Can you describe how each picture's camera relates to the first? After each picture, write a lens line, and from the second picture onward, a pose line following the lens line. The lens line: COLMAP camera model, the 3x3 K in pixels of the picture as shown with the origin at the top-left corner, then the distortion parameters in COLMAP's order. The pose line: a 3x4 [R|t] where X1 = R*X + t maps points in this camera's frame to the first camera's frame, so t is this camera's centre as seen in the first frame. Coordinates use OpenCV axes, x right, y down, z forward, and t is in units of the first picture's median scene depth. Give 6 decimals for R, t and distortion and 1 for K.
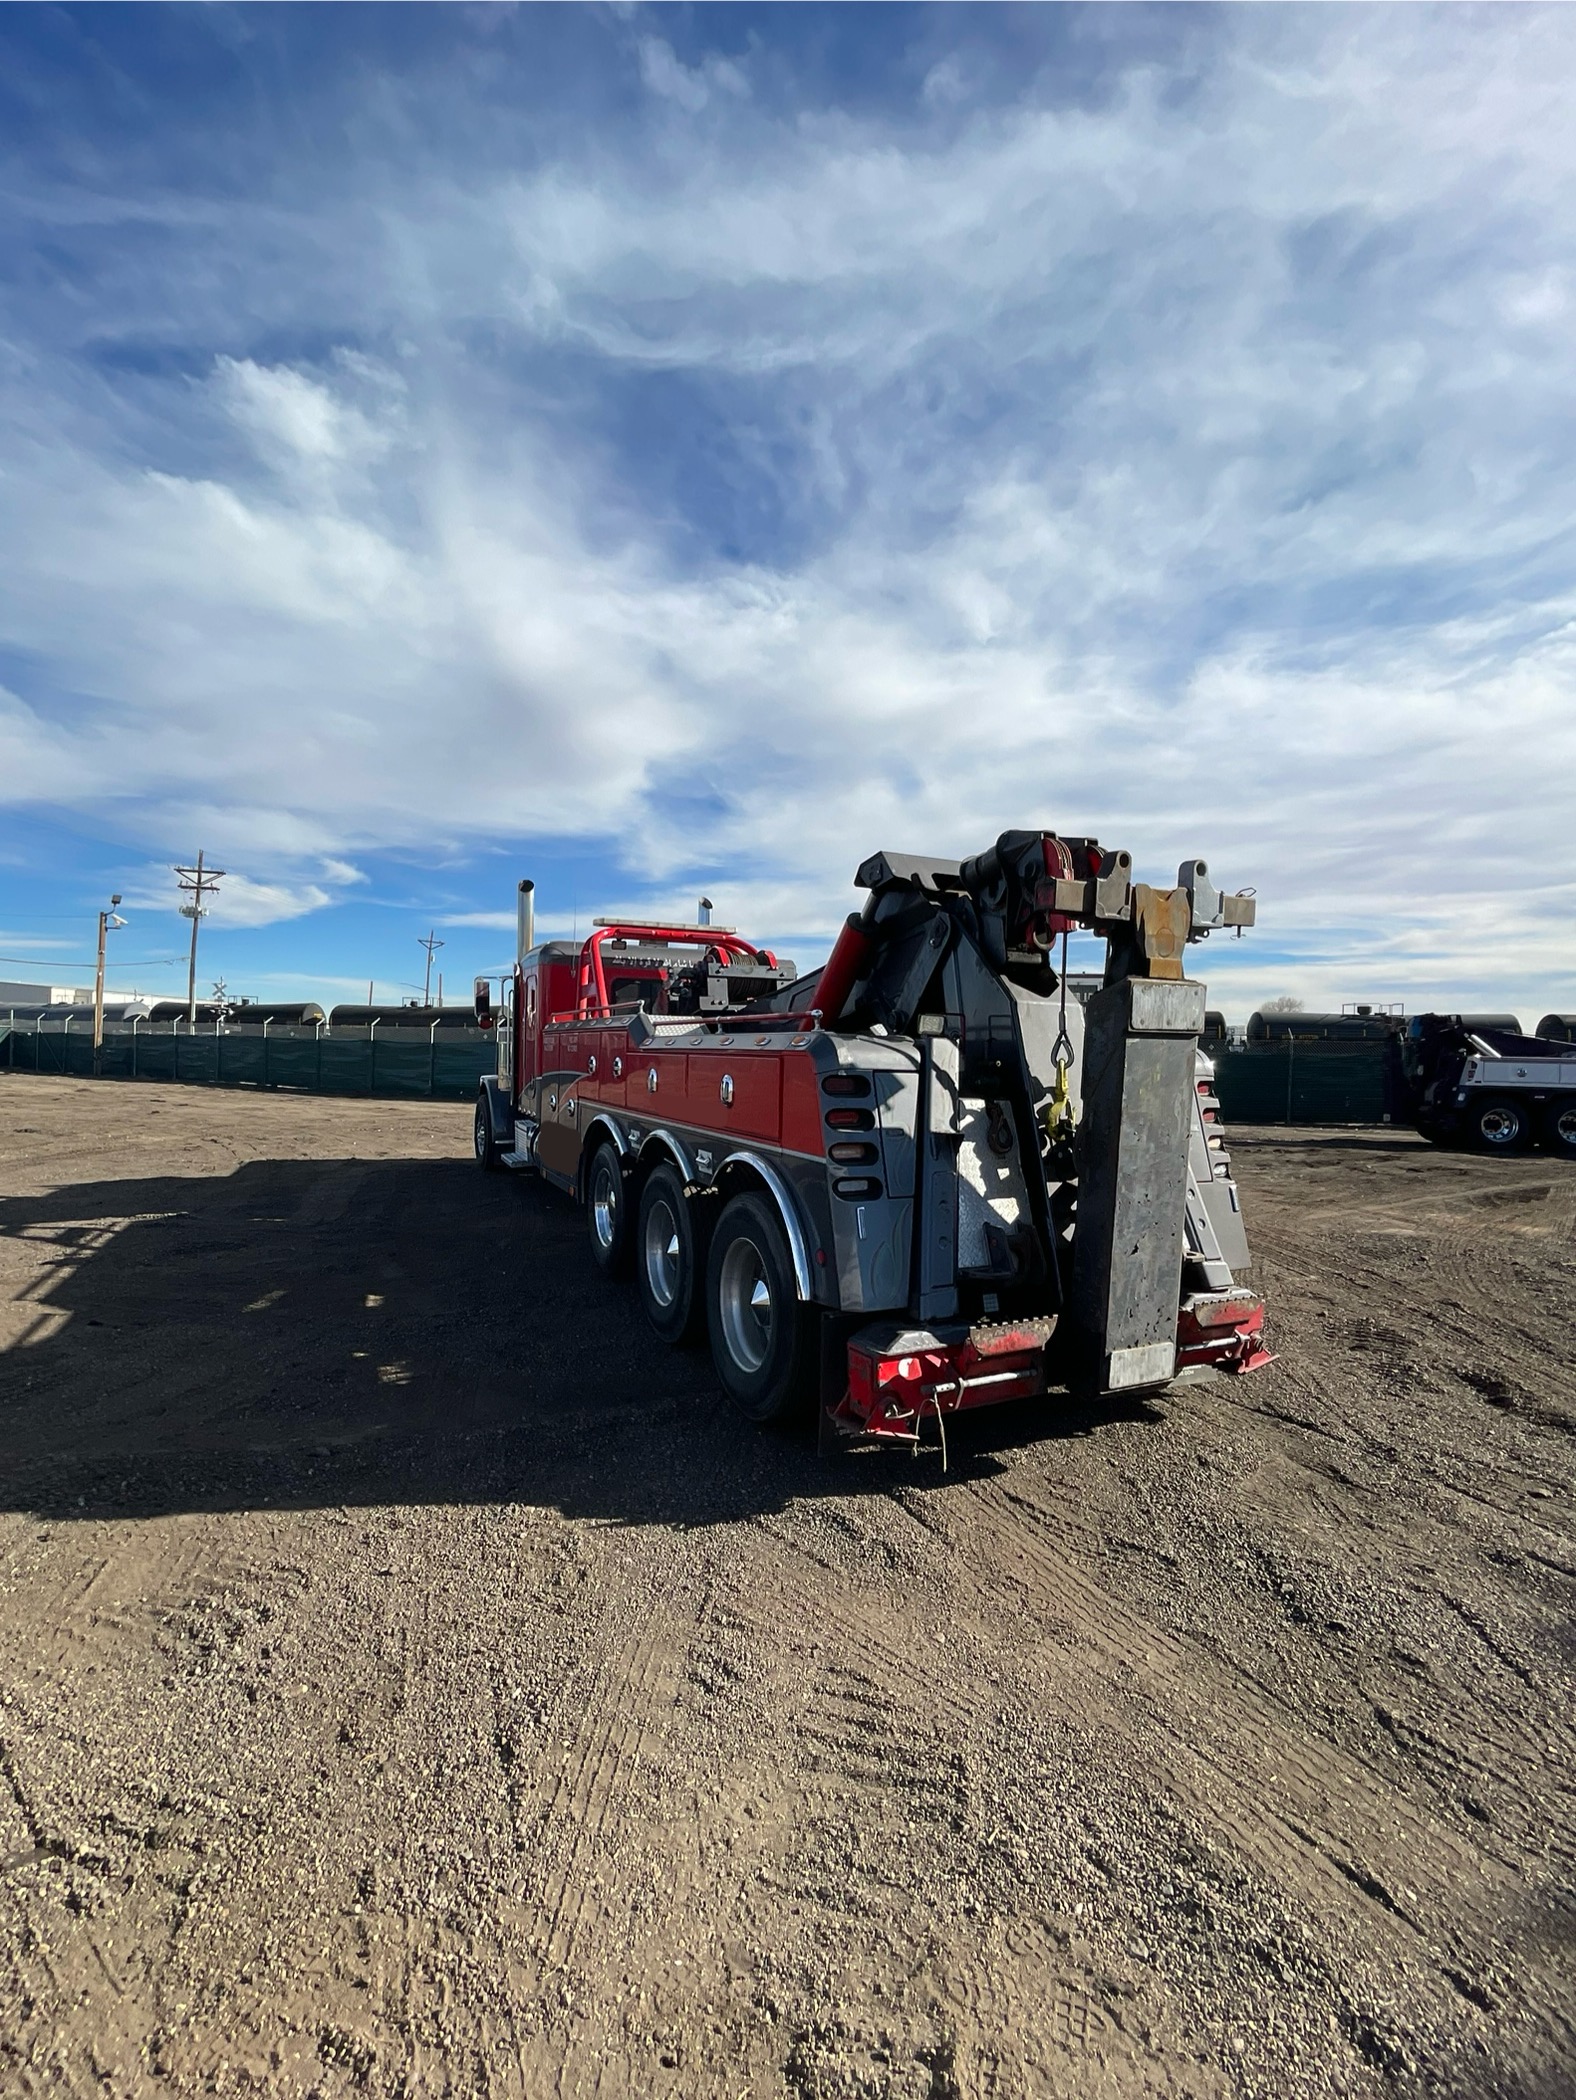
lens RADIAL K [[924.6, 0, 798.8], [0, 924.6, 1071.4], [0, 0, 1]] dist [-0.002824, -0.000292]
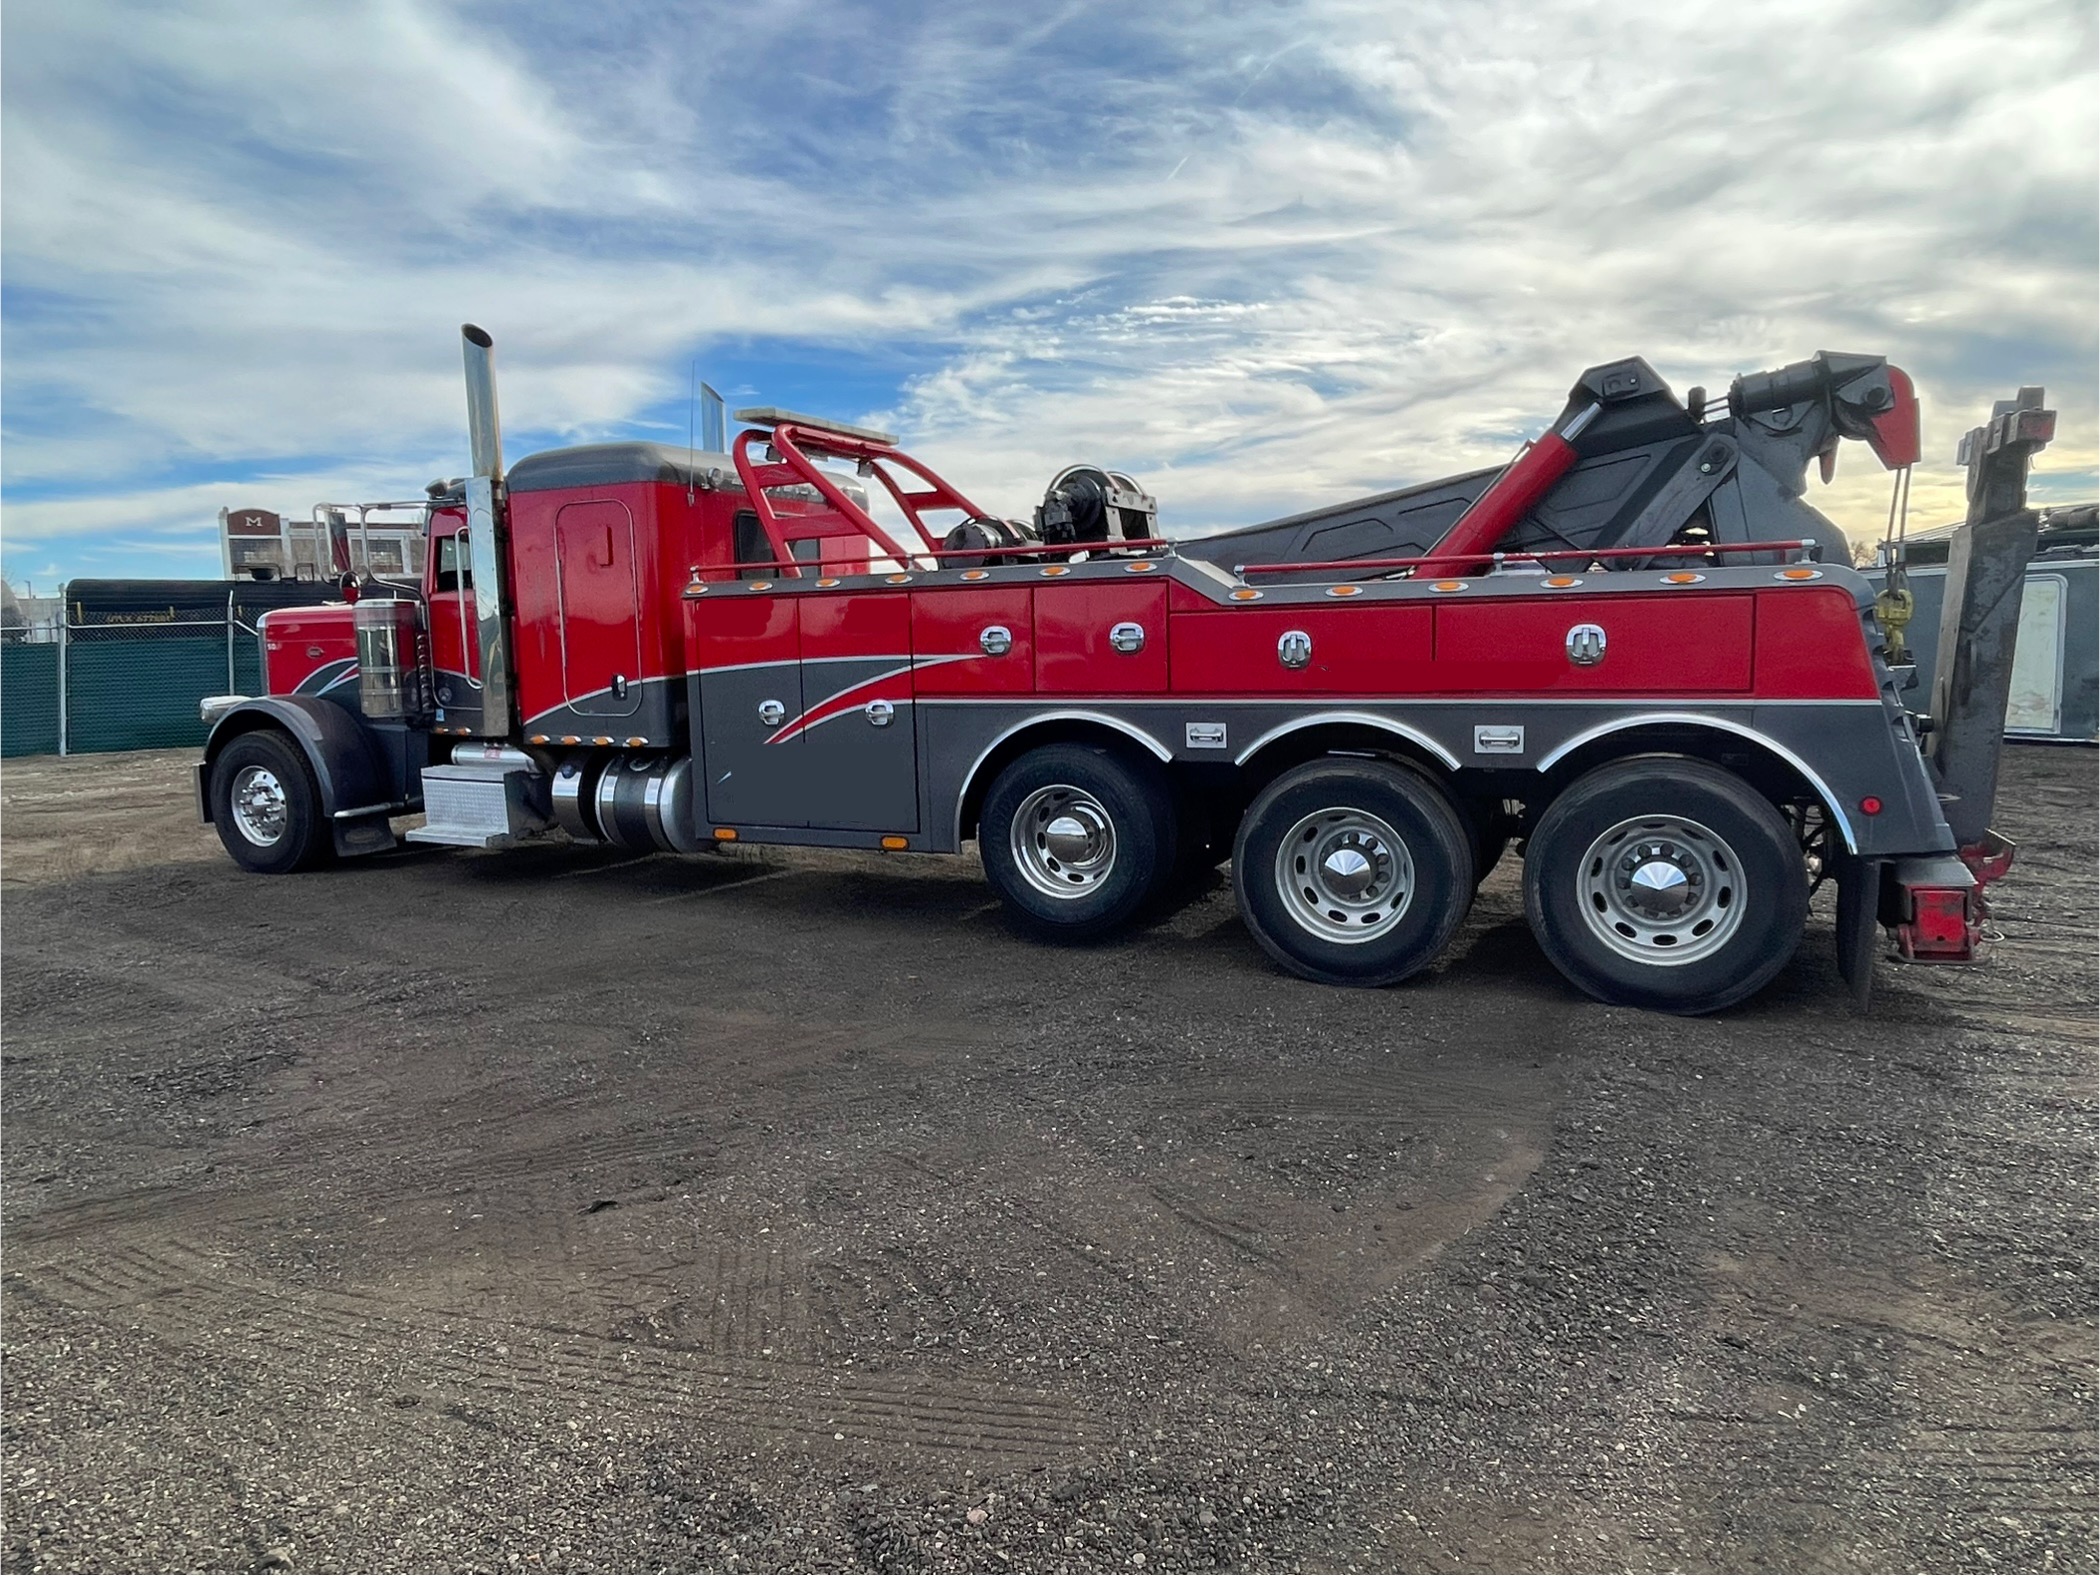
lens RADIAL K [[1253.7, 0, 1055.3], [0, 1253.7, 790.1], [0, 0, 1]] dist [-0.008060, 0.002776]
pose [[0.779711, -0.116842, 0.615141, -0.713238], [0.053600, 0.991284, 0.120347, -0.005839], [-0.623841, -0.060864, 0.779178, 0.269238]]
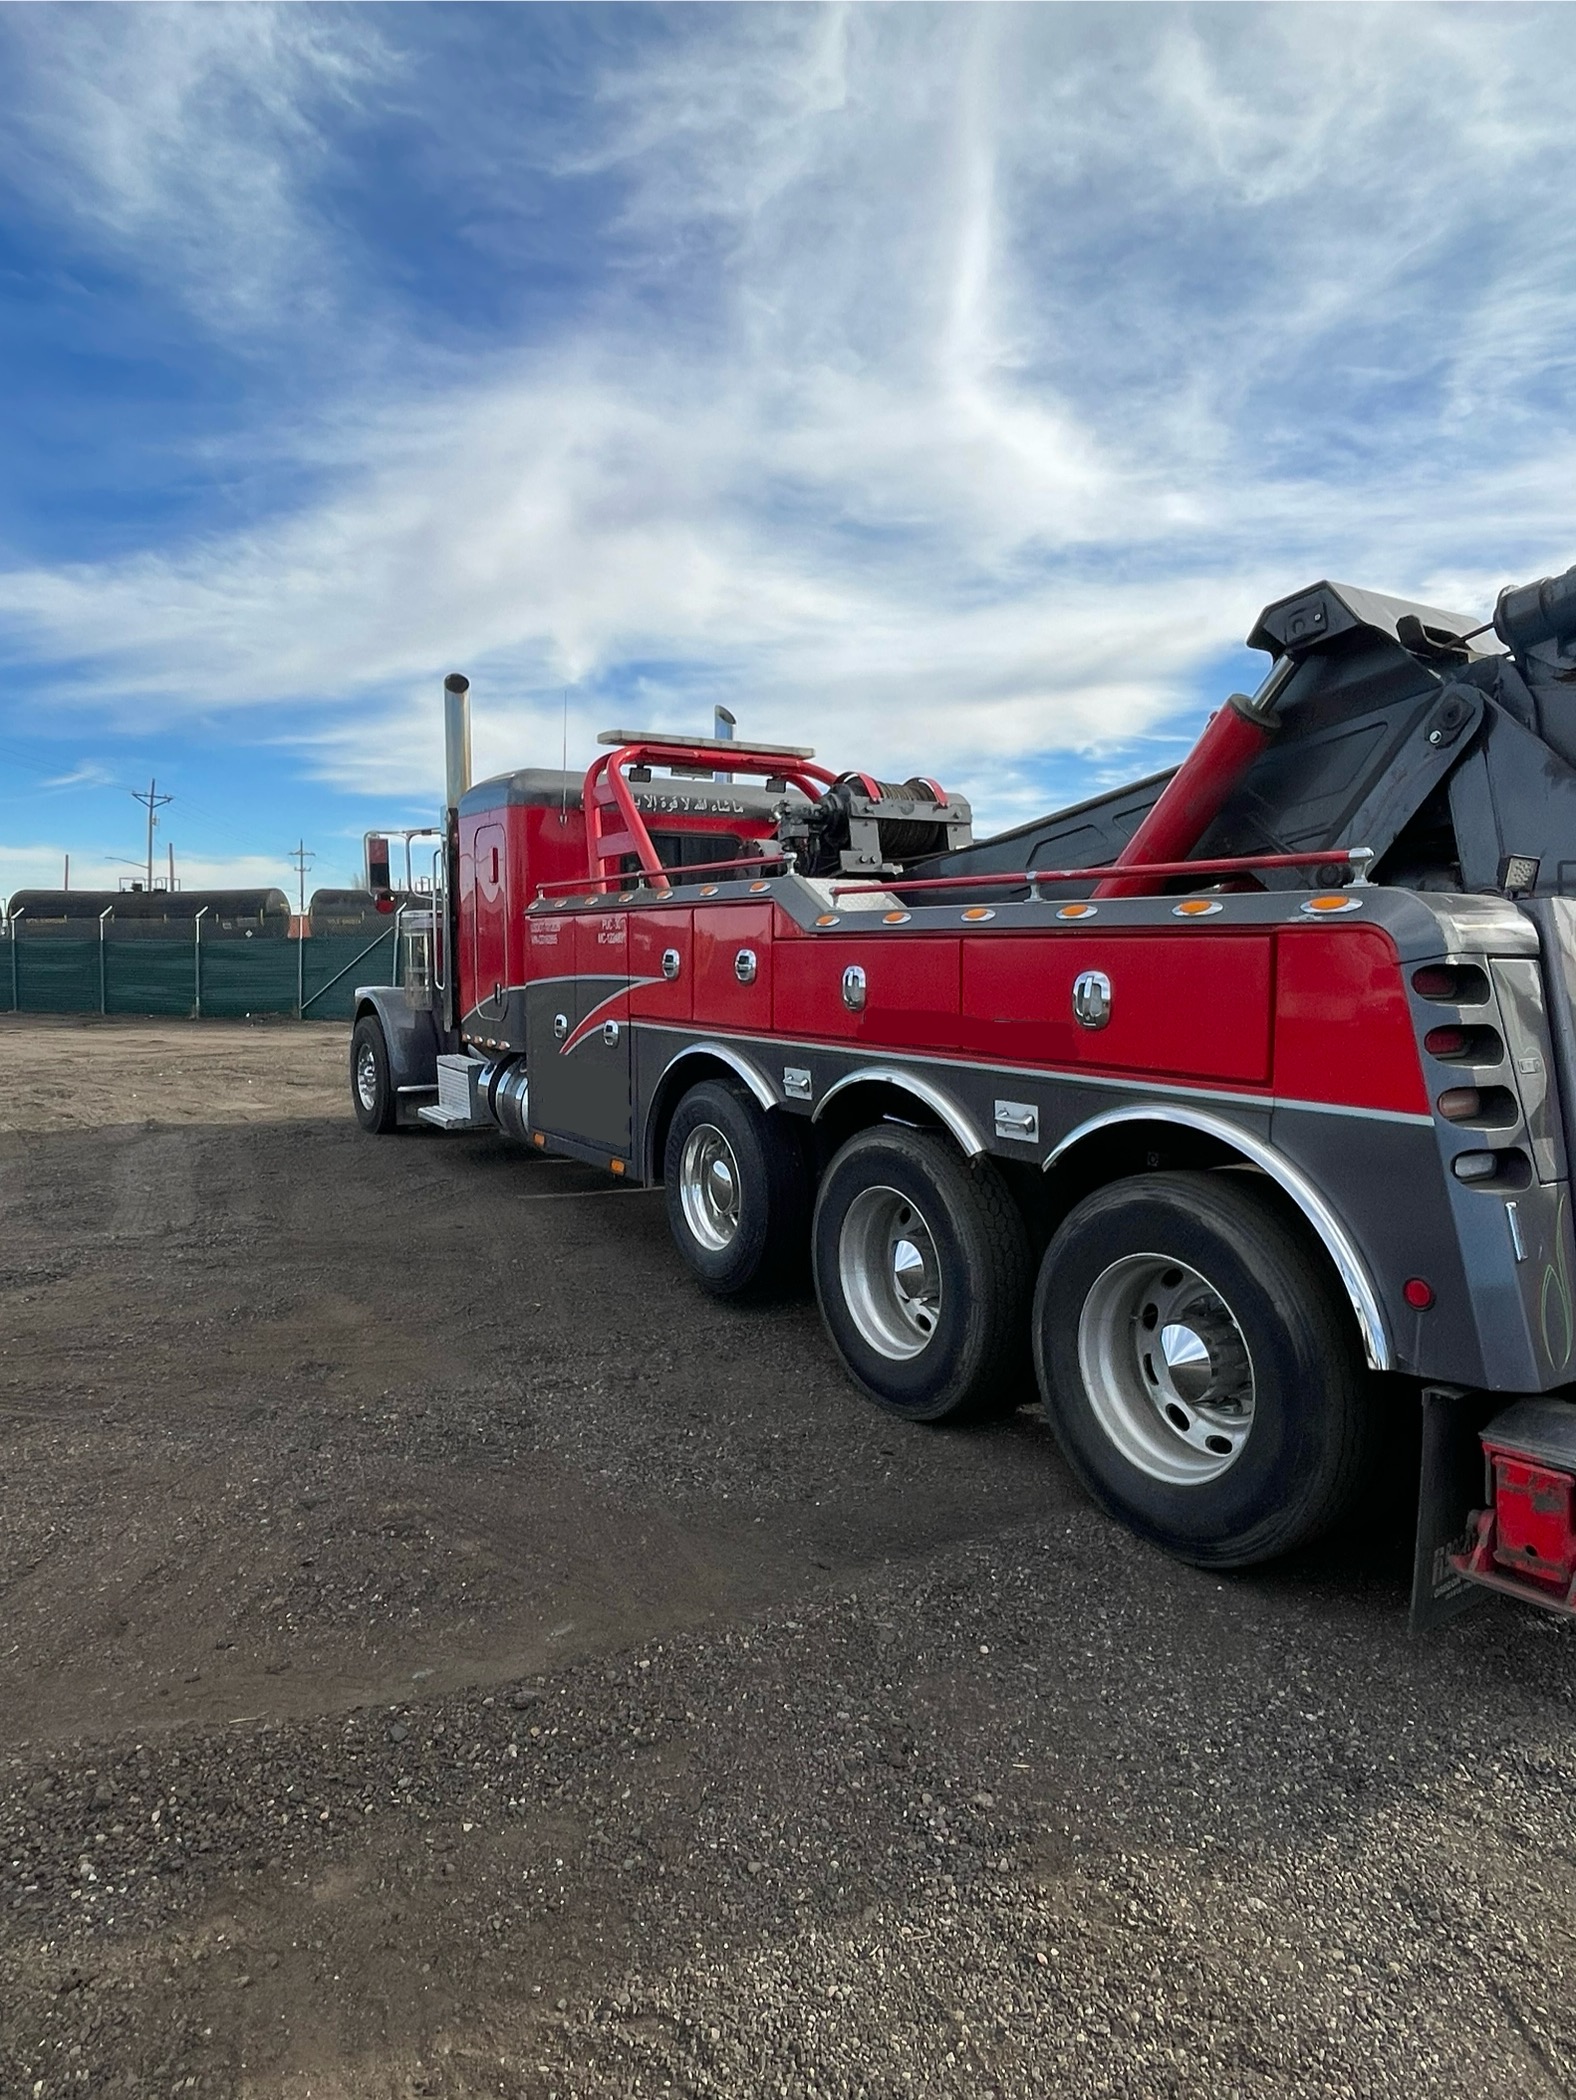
lens RADIAL K [[1253.7, 0, 814.8], [0, 1253.7, 1055.0], [0, 0, 1]] dist [-0.008060, 0.002776]
pose [[0.993634, -0.025288, 0.109782, -0.212201], [0.018246, 0.997739, 0.064683, 0.001254], [-0.111169, -0.062268, 0.991849, 0.154348]]
